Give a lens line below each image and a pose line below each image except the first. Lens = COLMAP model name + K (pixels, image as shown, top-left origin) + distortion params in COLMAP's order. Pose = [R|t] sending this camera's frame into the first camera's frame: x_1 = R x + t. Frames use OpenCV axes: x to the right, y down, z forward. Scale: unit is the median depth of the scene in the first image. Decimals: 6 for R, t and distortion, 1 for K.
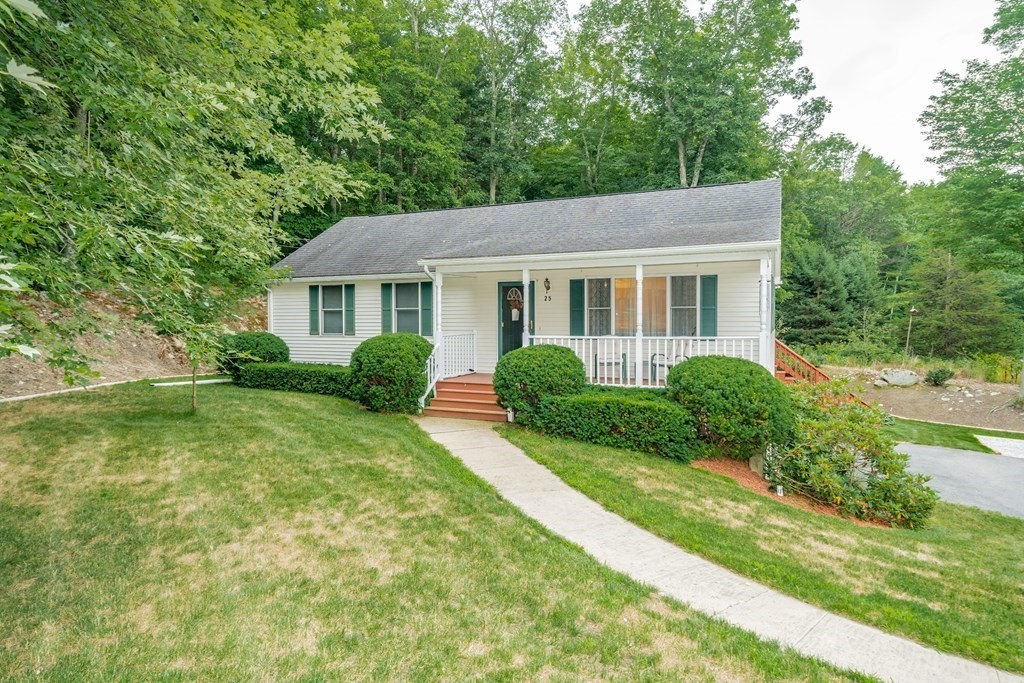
lens RADIAL K [[623.9, 0, 512.3], [0, 623.9, 338.6], [0, 0, 1]] dist [0.004411, 0.000479]
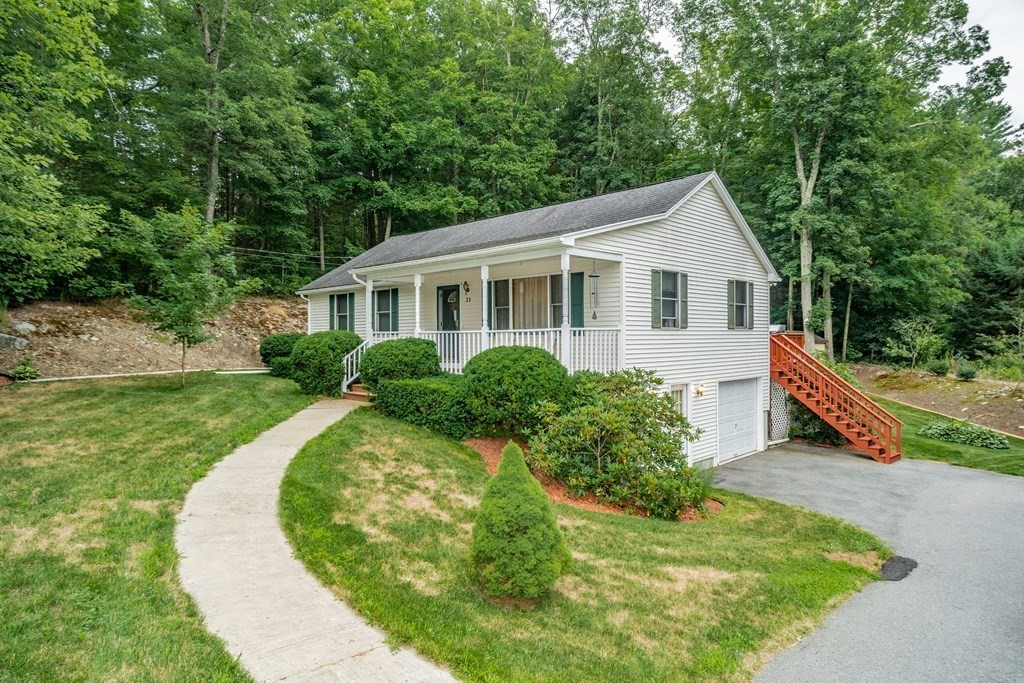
lens RADIAL K [[623.9, 0, 515.4], [0, 623.9, 341.0], [0, 0, 1]] dist [0.004411, 0.000479]
pose [[0.933154, -0.000931, -0.359477, 0.265503], [-0.006922, 0.999765, -0.020556, 0.015789], [0.359411, 0.021671, 0.932928, -0.000400]]
